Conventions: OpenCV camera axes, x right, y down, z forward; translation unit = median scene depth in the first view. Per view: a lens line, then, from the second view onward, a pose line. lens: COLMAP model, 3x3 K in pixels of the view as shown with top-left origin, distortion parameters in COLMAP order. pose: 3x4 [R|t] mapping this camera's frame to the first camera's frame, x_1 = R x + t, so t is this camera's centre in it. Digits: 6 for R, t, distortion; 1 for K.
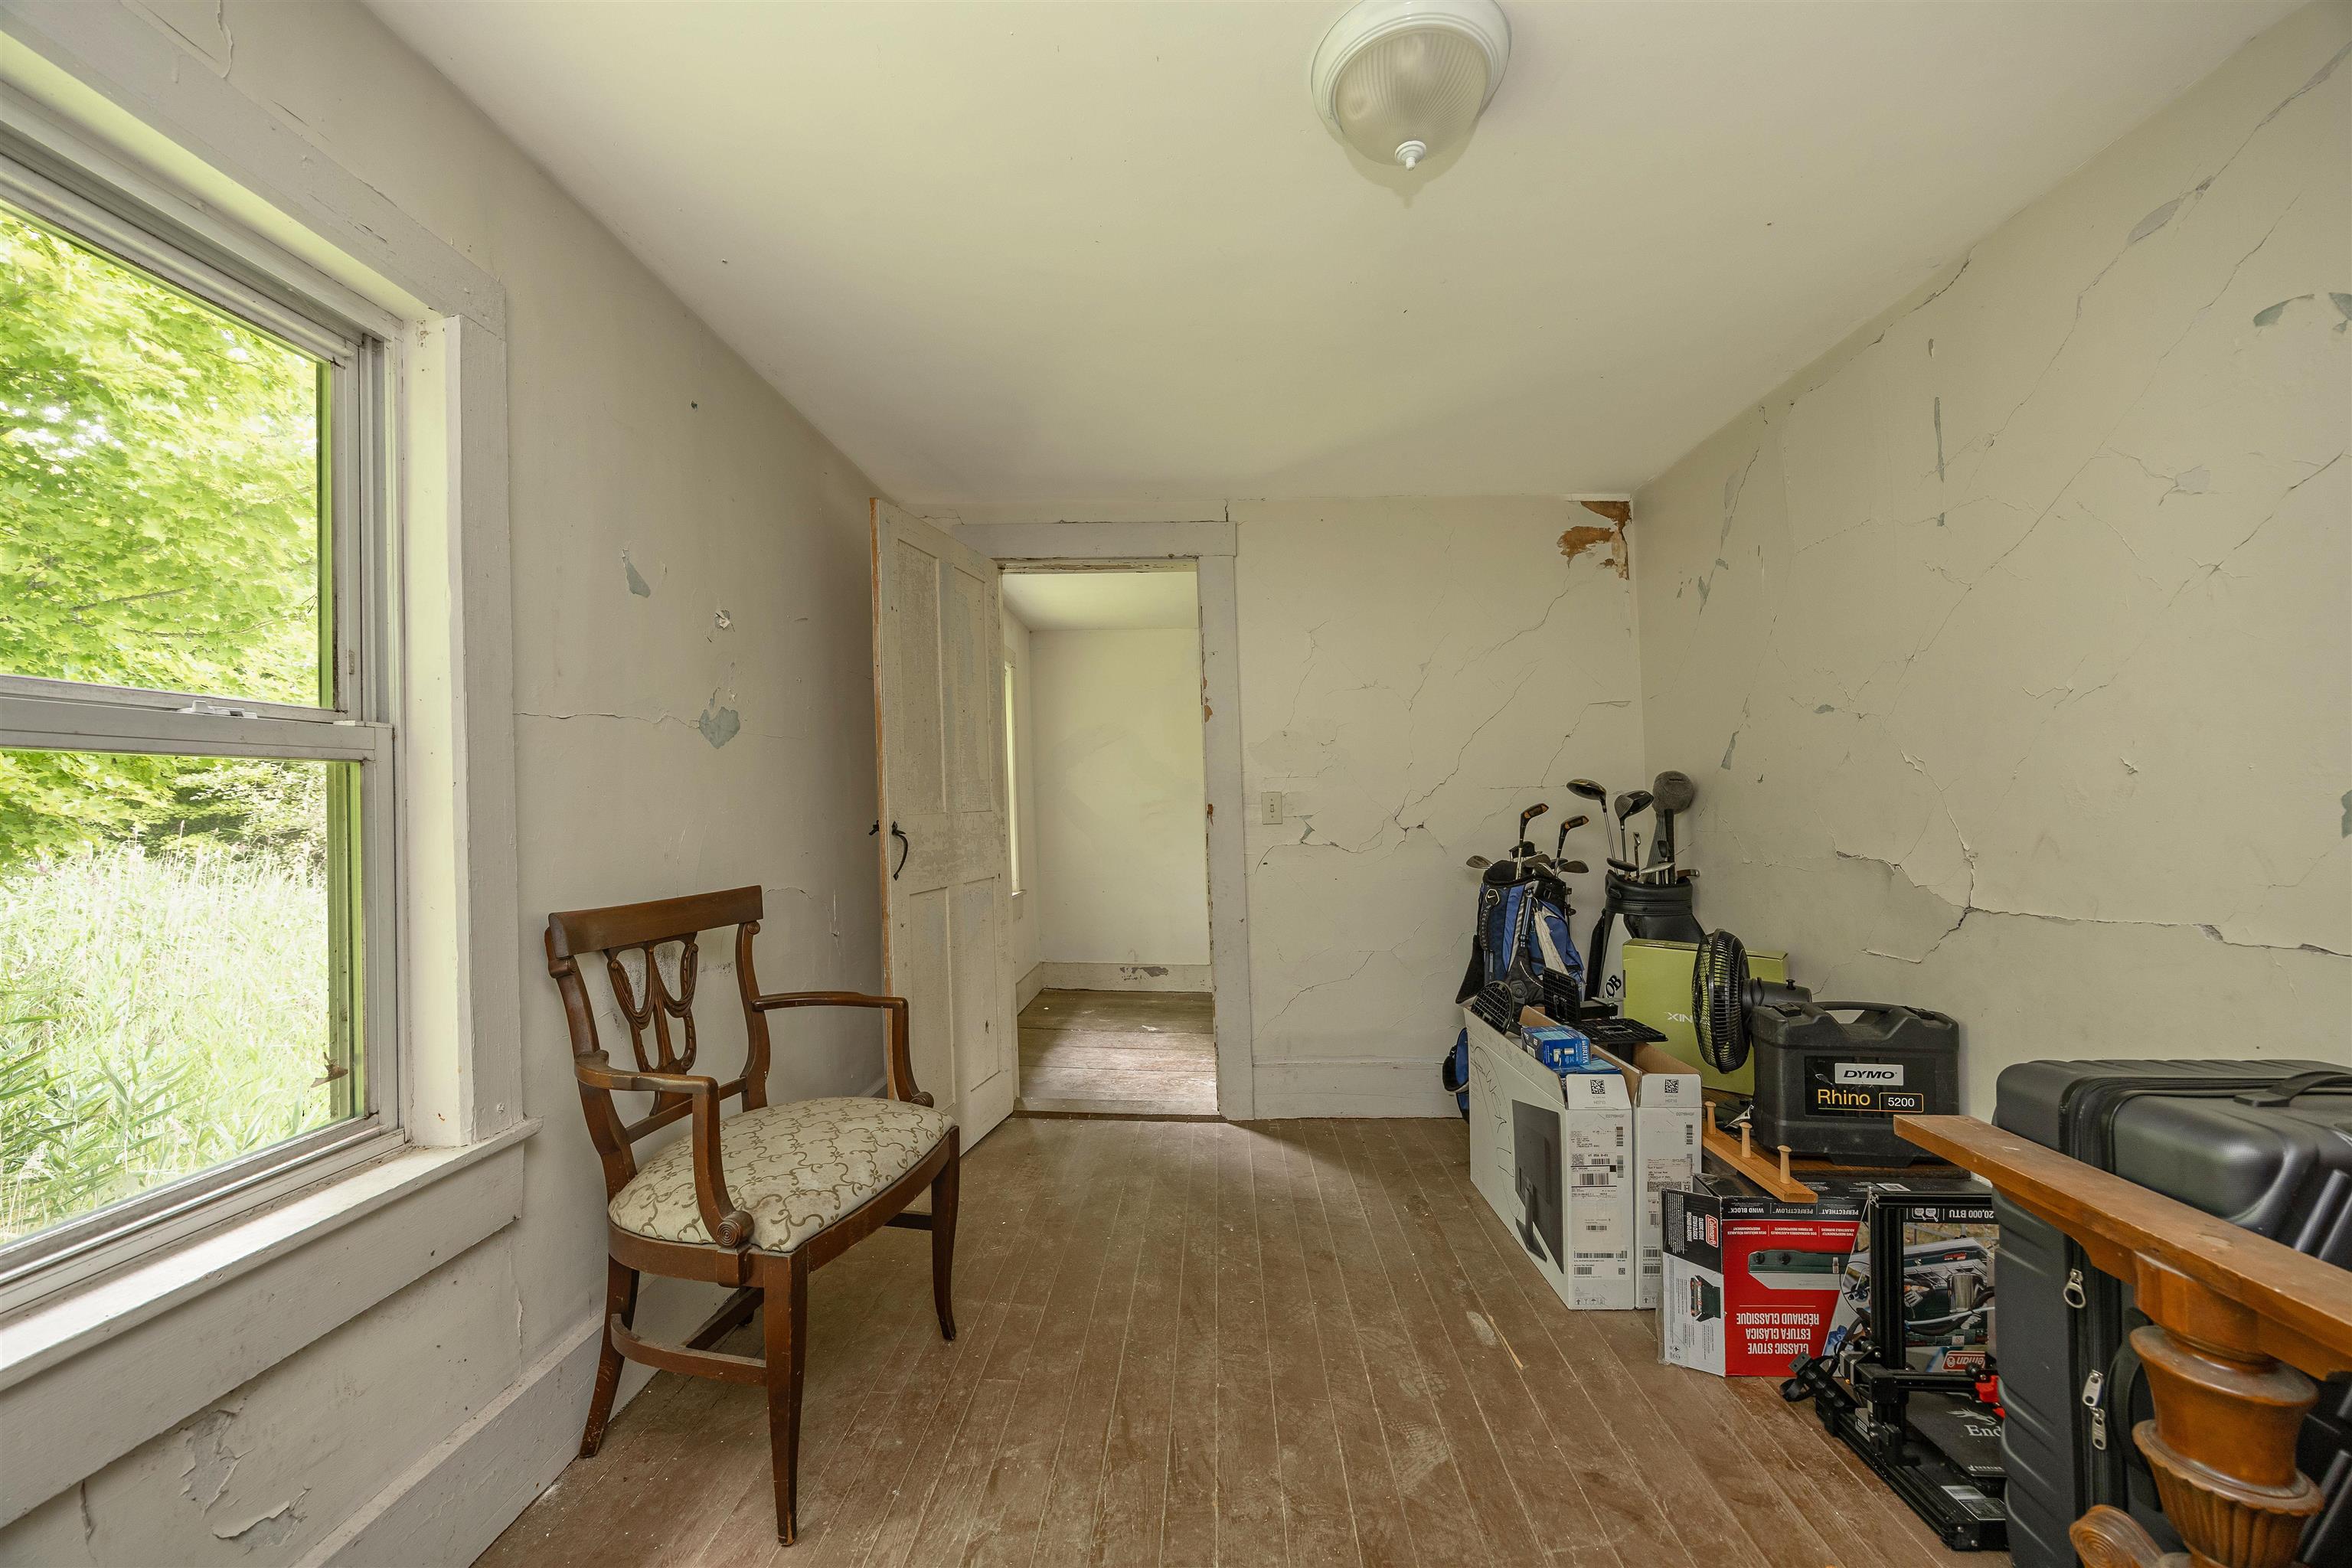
lens RADIAL K [[911.4, 0, 1185.1], [0, 911.4, 786.2], [0, 0, 1]] dist [-0.002242, 0.000034]
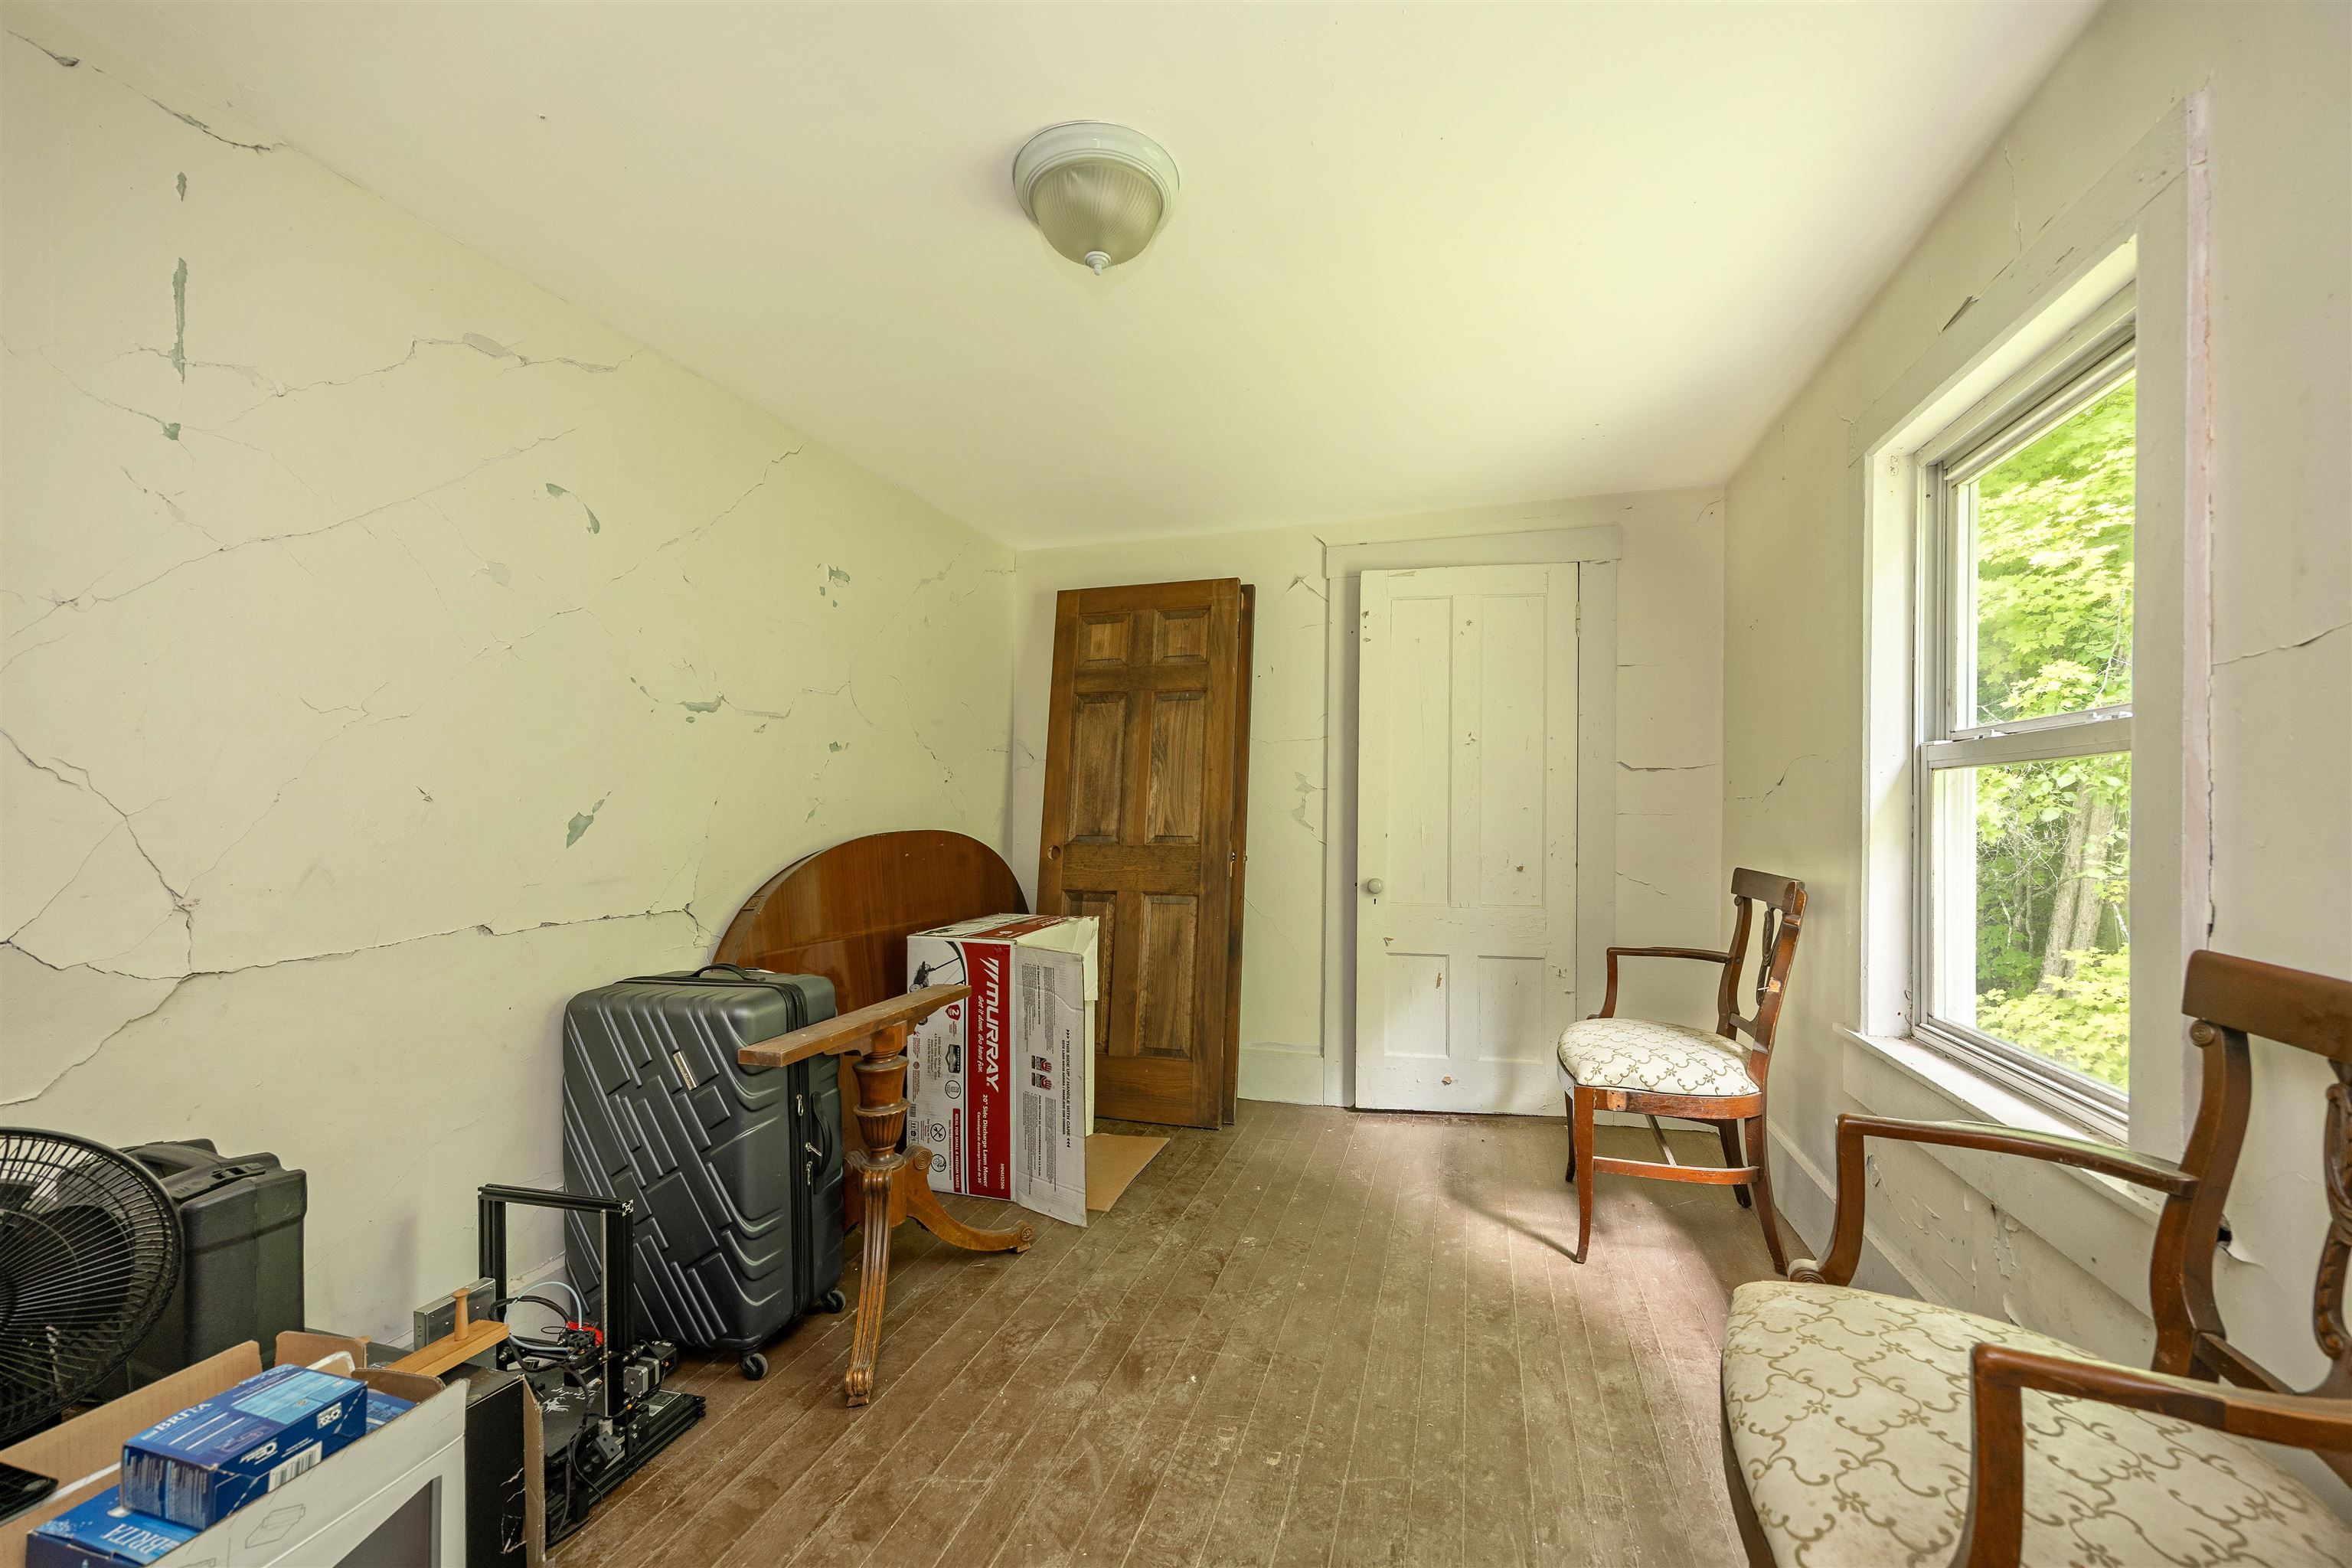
lens RADIAL K [[911.4, 0, 1185.1], [0, 911.4, 786.2], [0, 0, 1]] dist [-0.002242, 0.000034]
pose [[-0.966862, 0.023214, 0.254243, -0.136668], [0.012626, 0.998987, -0.043200, 0.031792], [-0.254988, -0.038558, -0.966175, 1.949343]]
